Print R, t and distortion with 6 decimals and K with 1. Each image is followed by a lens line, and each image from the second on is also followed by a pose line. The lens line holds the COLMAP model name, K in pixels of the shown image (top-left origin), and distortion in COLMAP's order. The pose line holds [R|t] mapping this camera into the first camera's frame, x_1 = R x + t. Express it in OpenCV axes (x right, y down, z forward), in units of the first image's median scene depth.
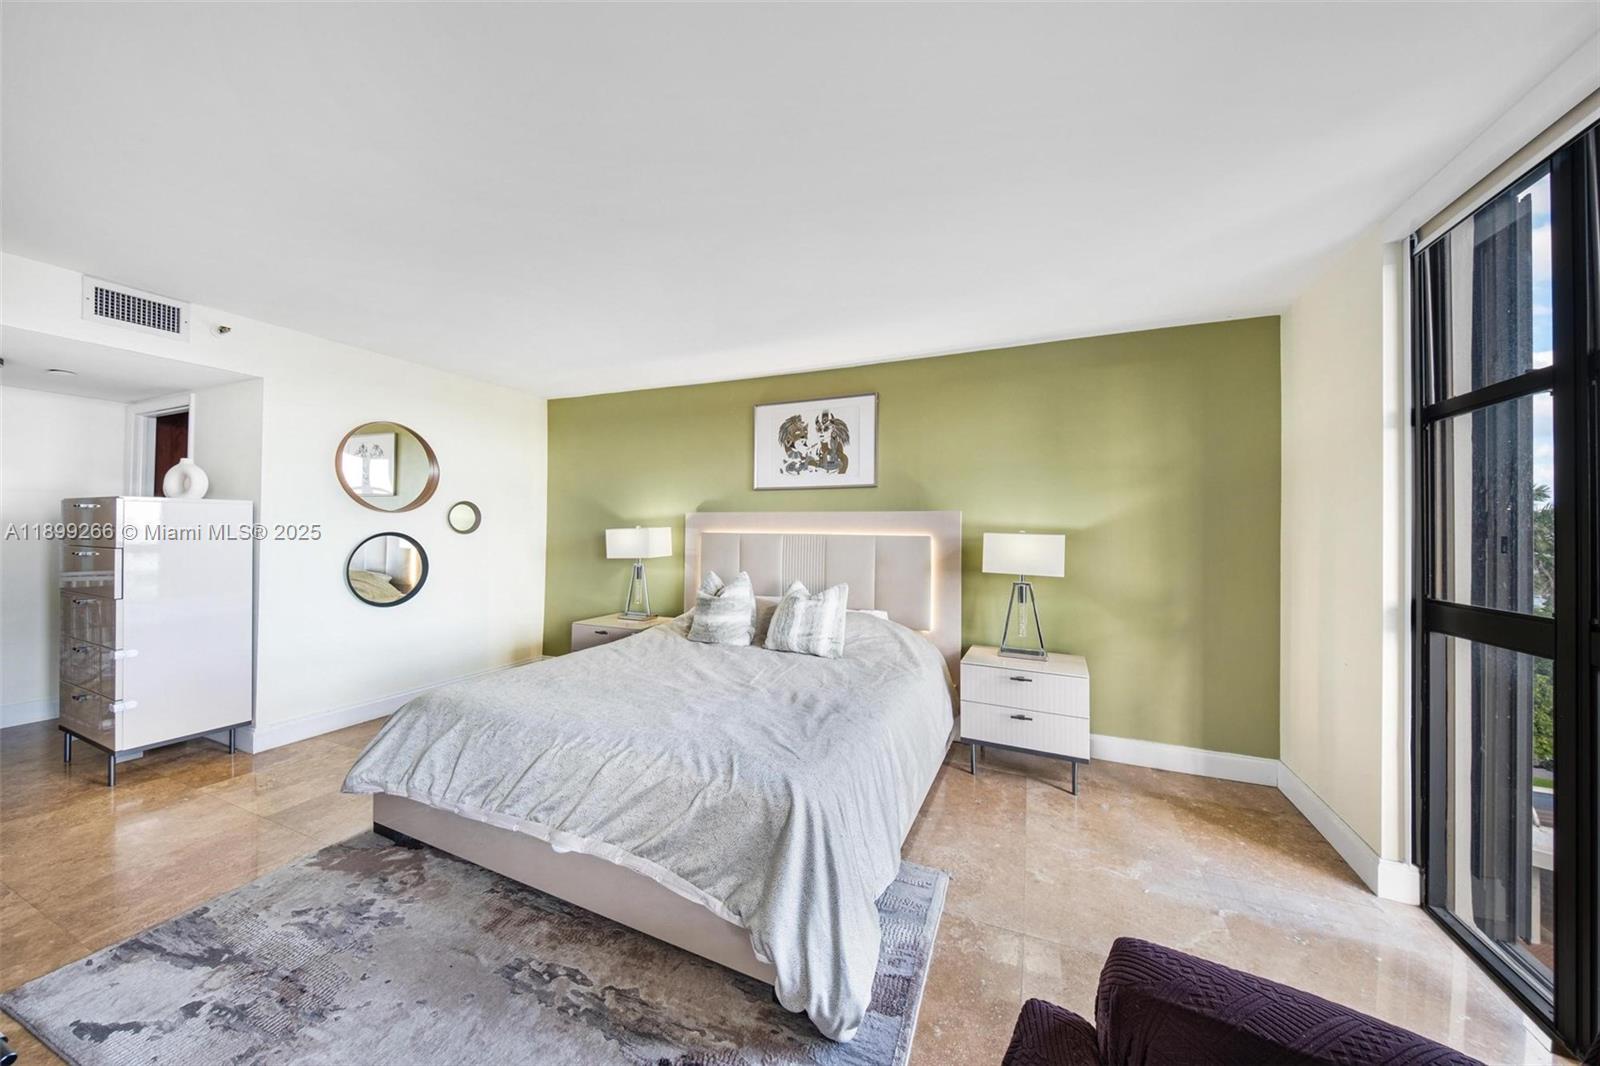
lens RADIAL K [[547.6, 0, 814.8], [0, 547.6, 523.9], [0, 0, 1]] dist [0.013426, -0.002792]
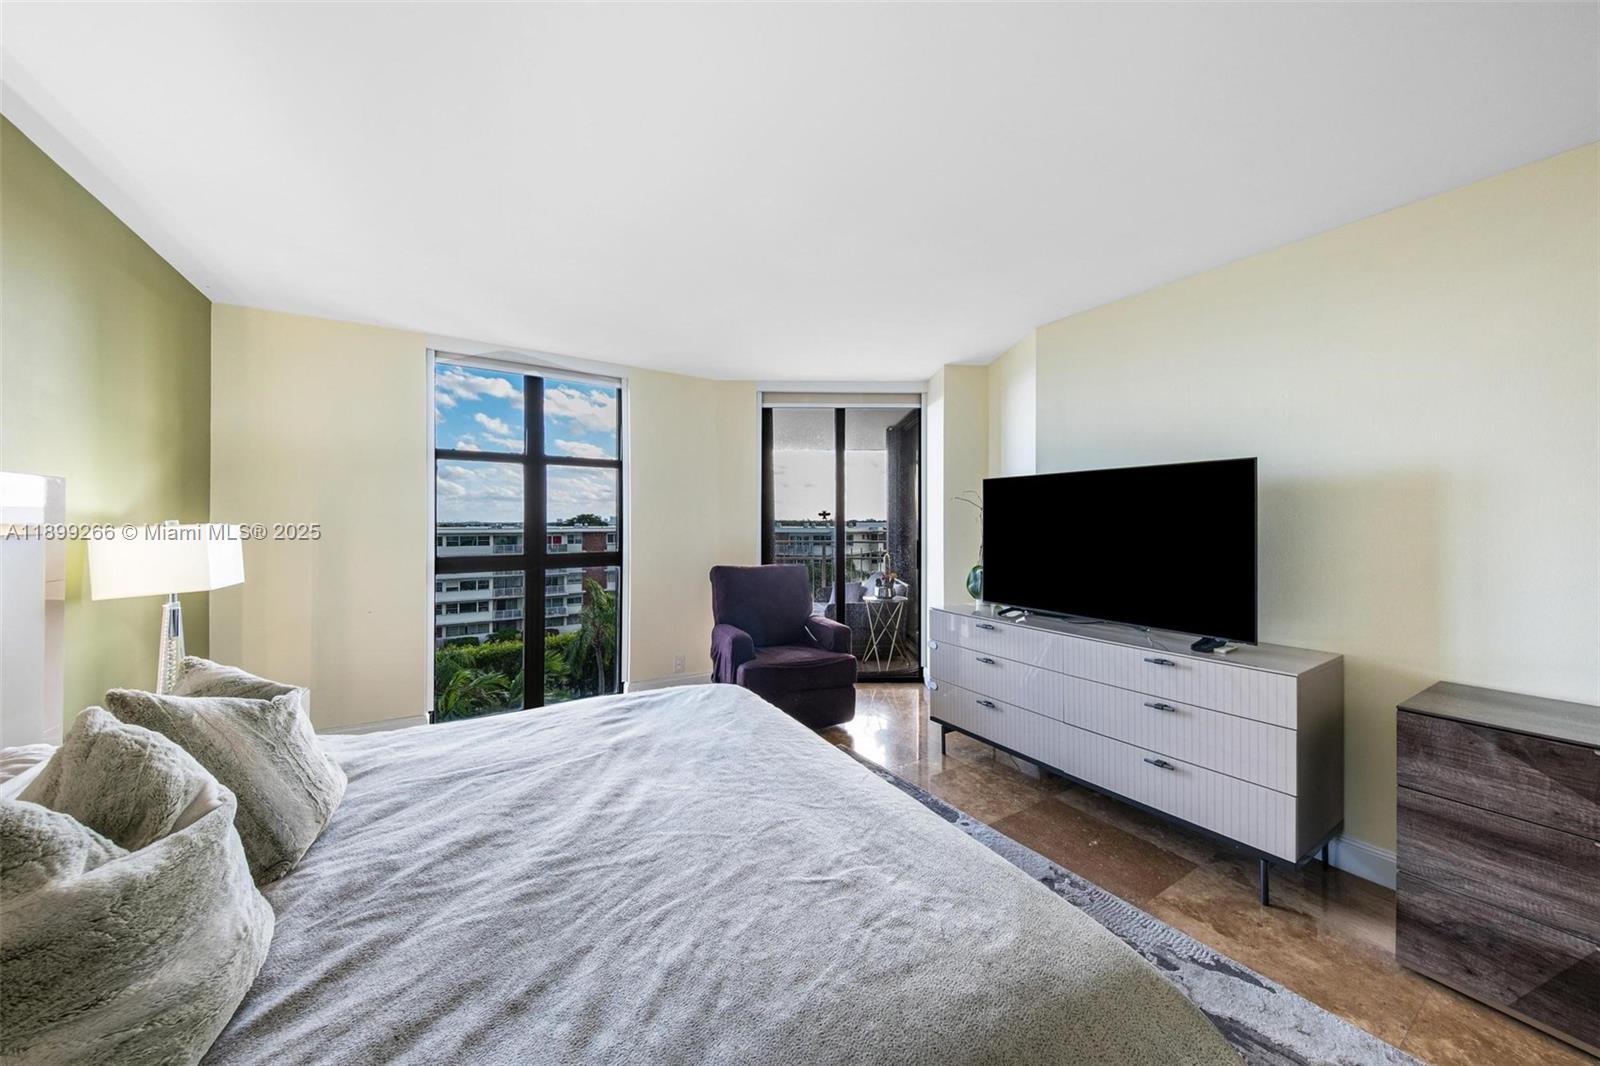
lens RADIAL K [[547.6, 0, 808.2], [0, 547.6, 524.4], [0, 0, 1]] dist [0.013426, -0.002792]
pose [[-0.823175, -0.008475, 0.567725, -0.454363], [-0.012936, 0.999909, -0.003831, 0.007768], [-0.567641, -0.010498, -0.823209, 0.910407]]
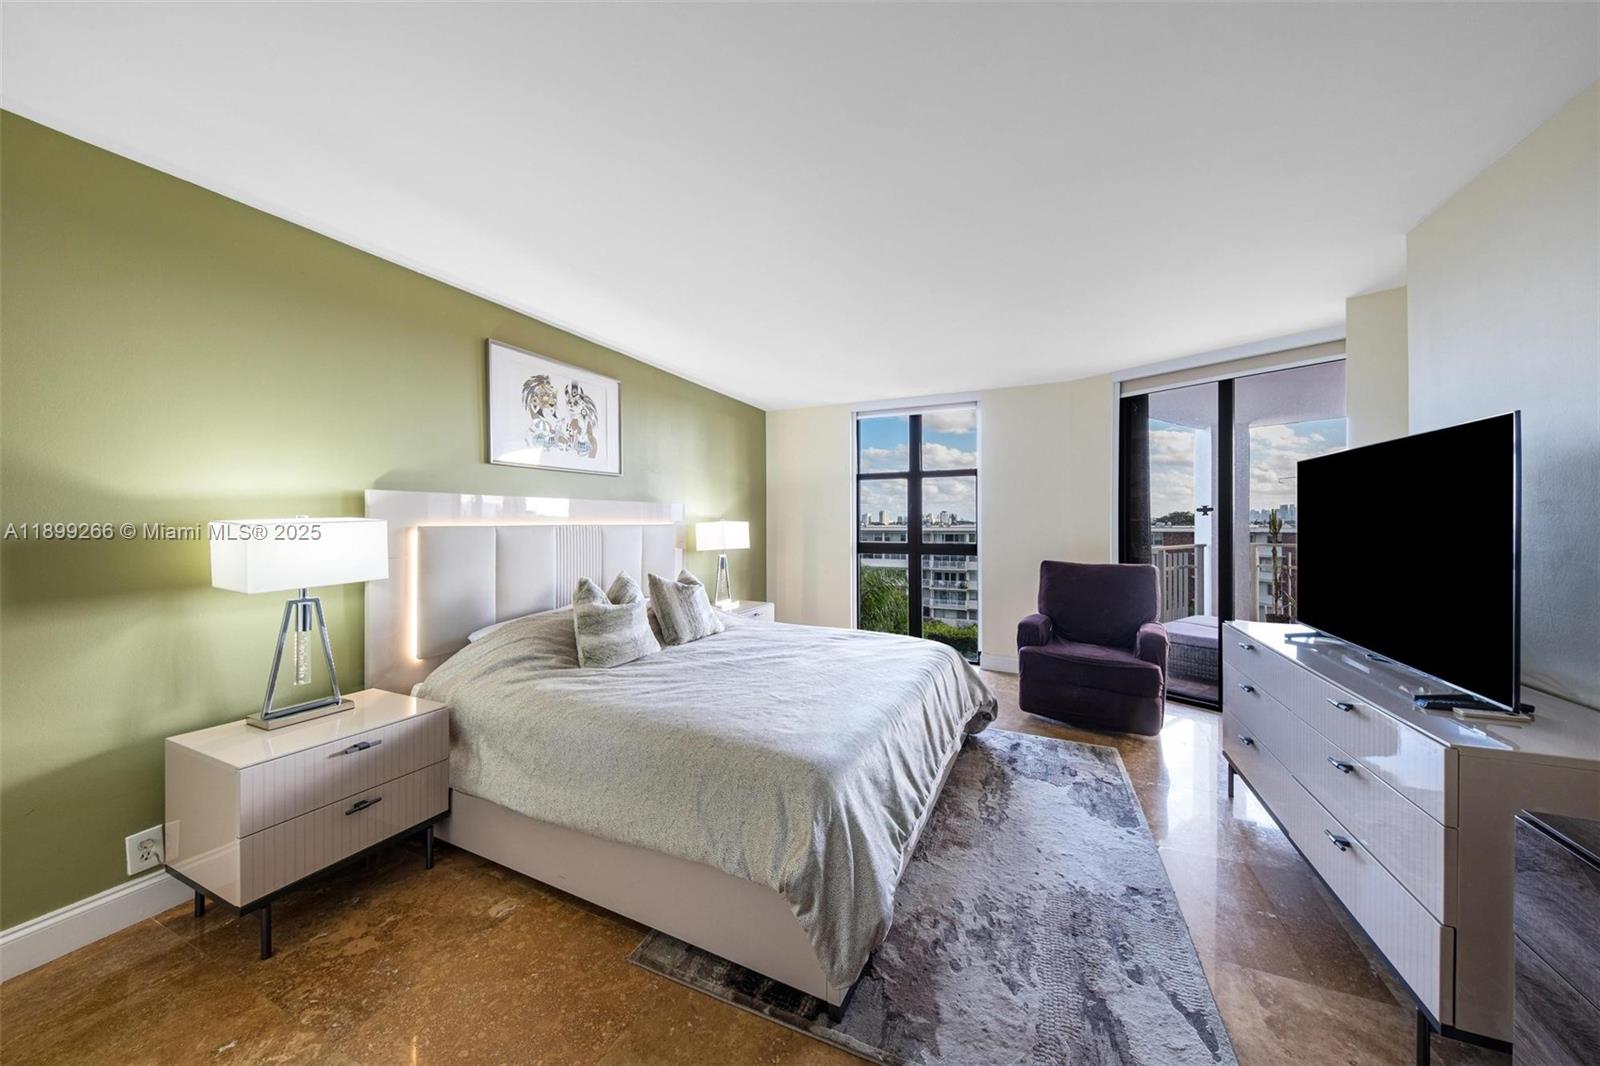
lens RADIAL K [[547.6, 0, 784.4], [0, 547.6, 530.9], [0, 0, 1]] dist [0.013426, -0.002792]
pose [[0.037580, -0.020449, 0.999084, -0.856470], [-0.011118, 0.999720, 0.020880, 0.007197], [-0.999232, -0.011892, 0.037342, 0.645272]]
